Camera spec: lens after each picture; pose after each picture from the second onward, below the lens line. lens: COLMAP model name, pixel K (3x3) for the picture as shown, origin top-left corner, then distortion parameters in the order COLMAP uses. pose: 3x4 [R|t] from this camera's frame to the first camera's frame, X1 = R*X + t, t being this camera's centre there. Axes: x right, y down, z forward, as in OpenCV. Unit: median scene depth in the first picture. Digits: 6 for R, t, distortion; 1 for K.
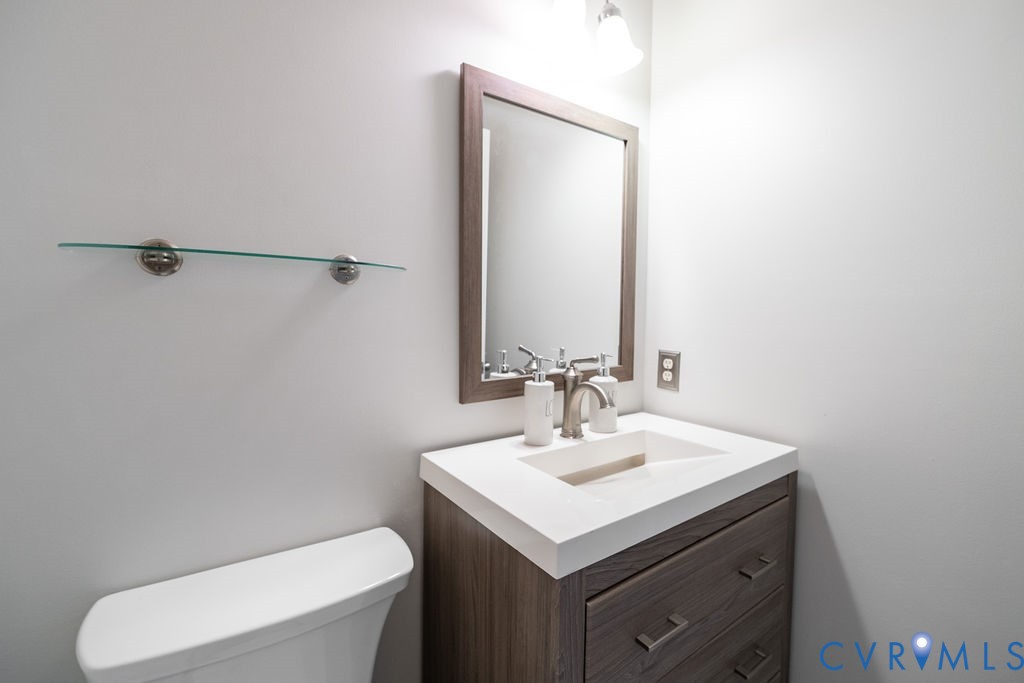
lens RADIAL K [[431.0, 0, 507.2], [0, 431.0, 341.0], [0, 0, 1]] dist [-0.000239, 0.000244]
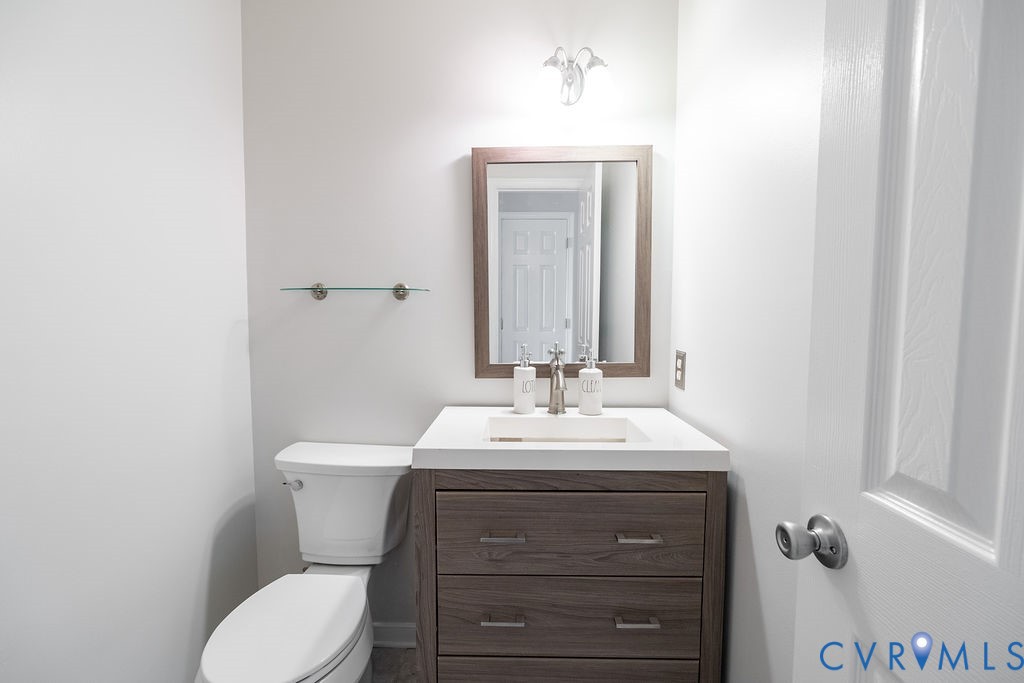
lens RADIAL K [[431.0, 0, 507.2], [0, 431.0, 341.0], [0, 0, 1]] dist [-0.000239, 0.000244]
pose [[0.813527, 0.022881, -0.581076, 0.808609], [-0.028373, 0.999597, -0.000362, 0.013780], [0.580834, 0.016782, 0.813849, -0.115287]]
